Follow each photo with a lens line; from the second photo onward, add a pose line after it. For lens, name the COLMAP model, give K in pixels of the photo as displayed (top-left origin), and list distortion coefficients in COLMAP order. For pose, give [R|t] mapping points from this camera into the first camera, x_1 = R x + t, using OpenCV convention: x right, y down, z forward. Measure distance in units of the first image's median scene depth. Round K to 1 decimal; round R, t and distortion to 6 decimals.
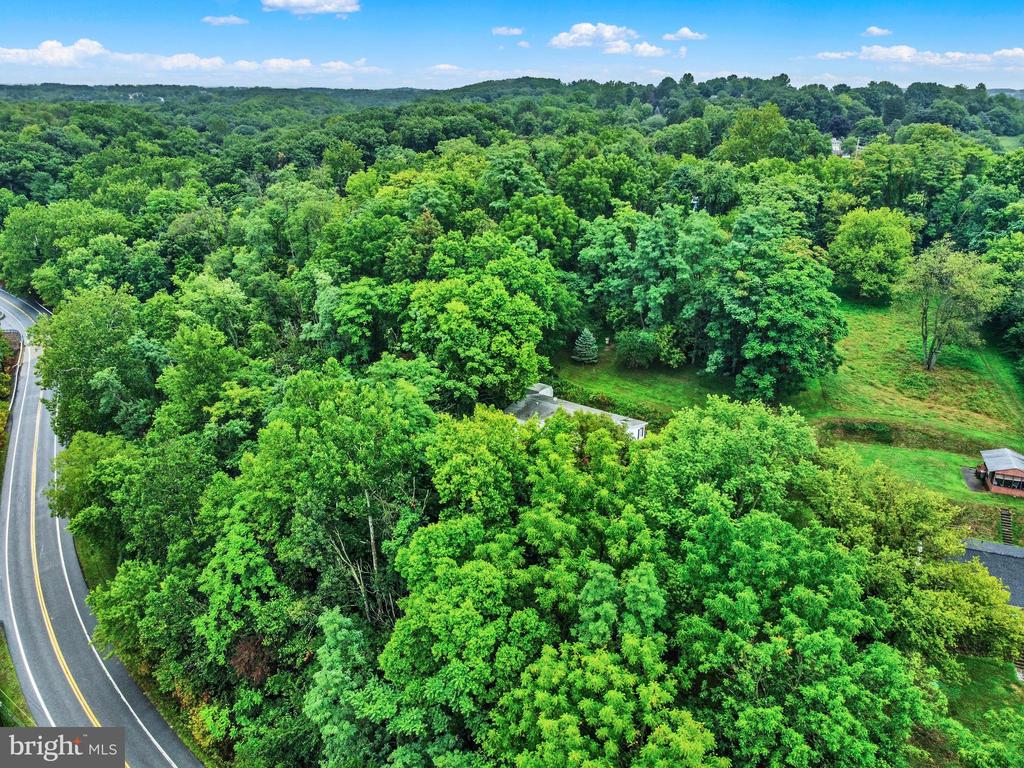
lens RADIAL K [[777.9, 0, 503.8], [0, 777.9, 388.8], [0, 0, 1]] dist [0.003066, -0.006476]
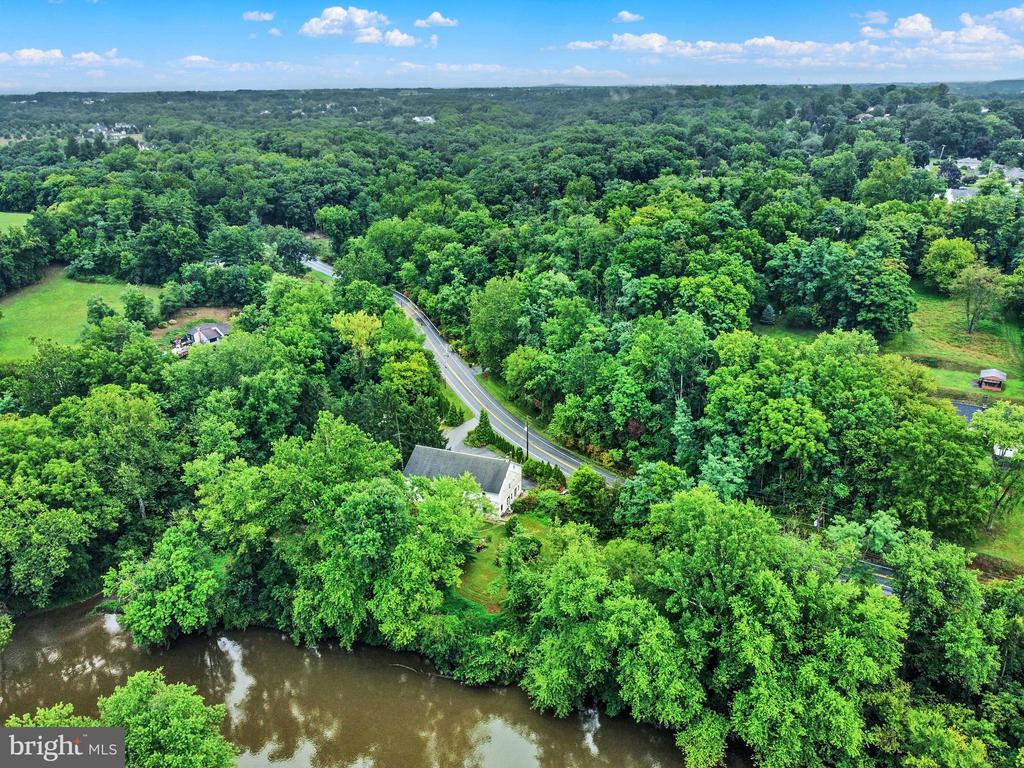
lens RADIAL K [[777.9, 0, 506.1], [0, 777.9, 391.6], [0, 0, 1]] dist [0.003066, -0.006476]
pose [[0.985343, 0.045926, -0.164283, -0.207673], [-0.043948, 0.998911, 0.015654, 0.134165], [0.164823, -0.008204, 0.986289, -0.972279]]
